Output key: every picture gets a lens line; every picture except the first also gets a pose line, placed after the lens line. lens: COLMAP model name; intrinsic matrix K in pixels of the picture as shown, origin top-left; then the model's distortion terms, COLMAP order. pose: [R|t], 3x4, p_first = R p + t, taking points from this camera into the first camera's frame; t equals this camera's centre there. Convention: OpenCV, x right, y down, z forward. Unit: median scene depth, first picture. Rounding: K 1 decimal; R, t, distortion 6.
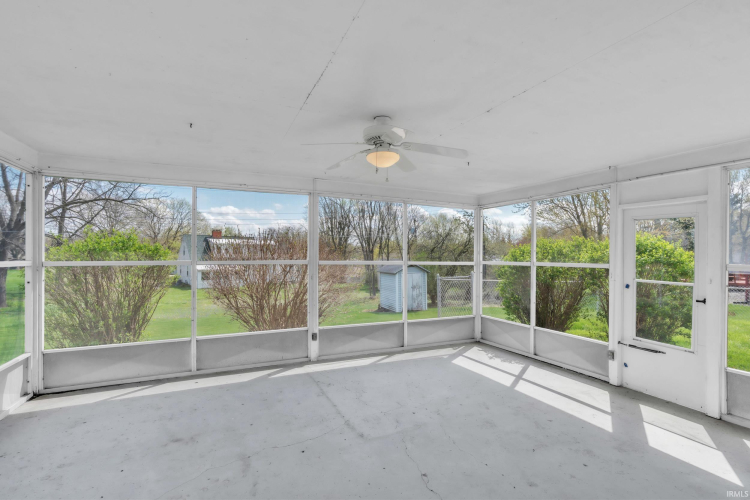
lens RADIAL K [[342.2, 0, 375.0], [0, 342.2, 250.0], [0, 0, 1]] dist [0.001011, 0.000497]
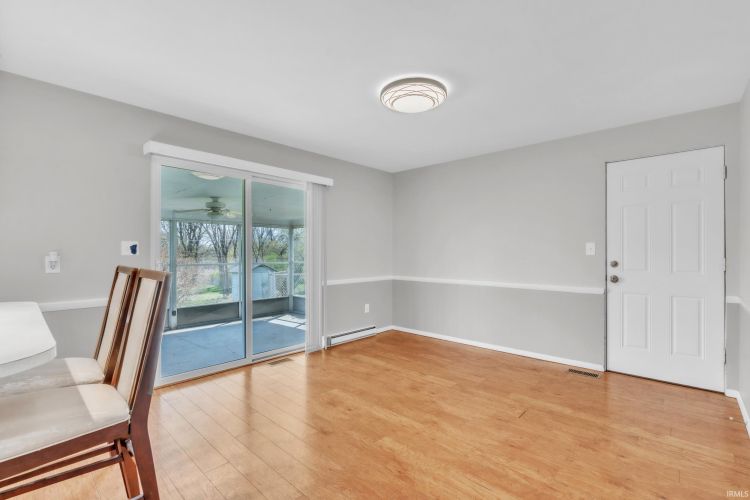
lens RADIAL K [[342.2, 0, 375.0], [0, 342.2, 250.0], [0, 0, 1]] dist [0.001011, 0.000497]
pose [[0.923498, -0.008495, 0.383510, 0.053654], [0.008663, 0.999962, 0.001288, -0.016670], [-0.383506, 0.002133, 0.923536, -0.593804]]
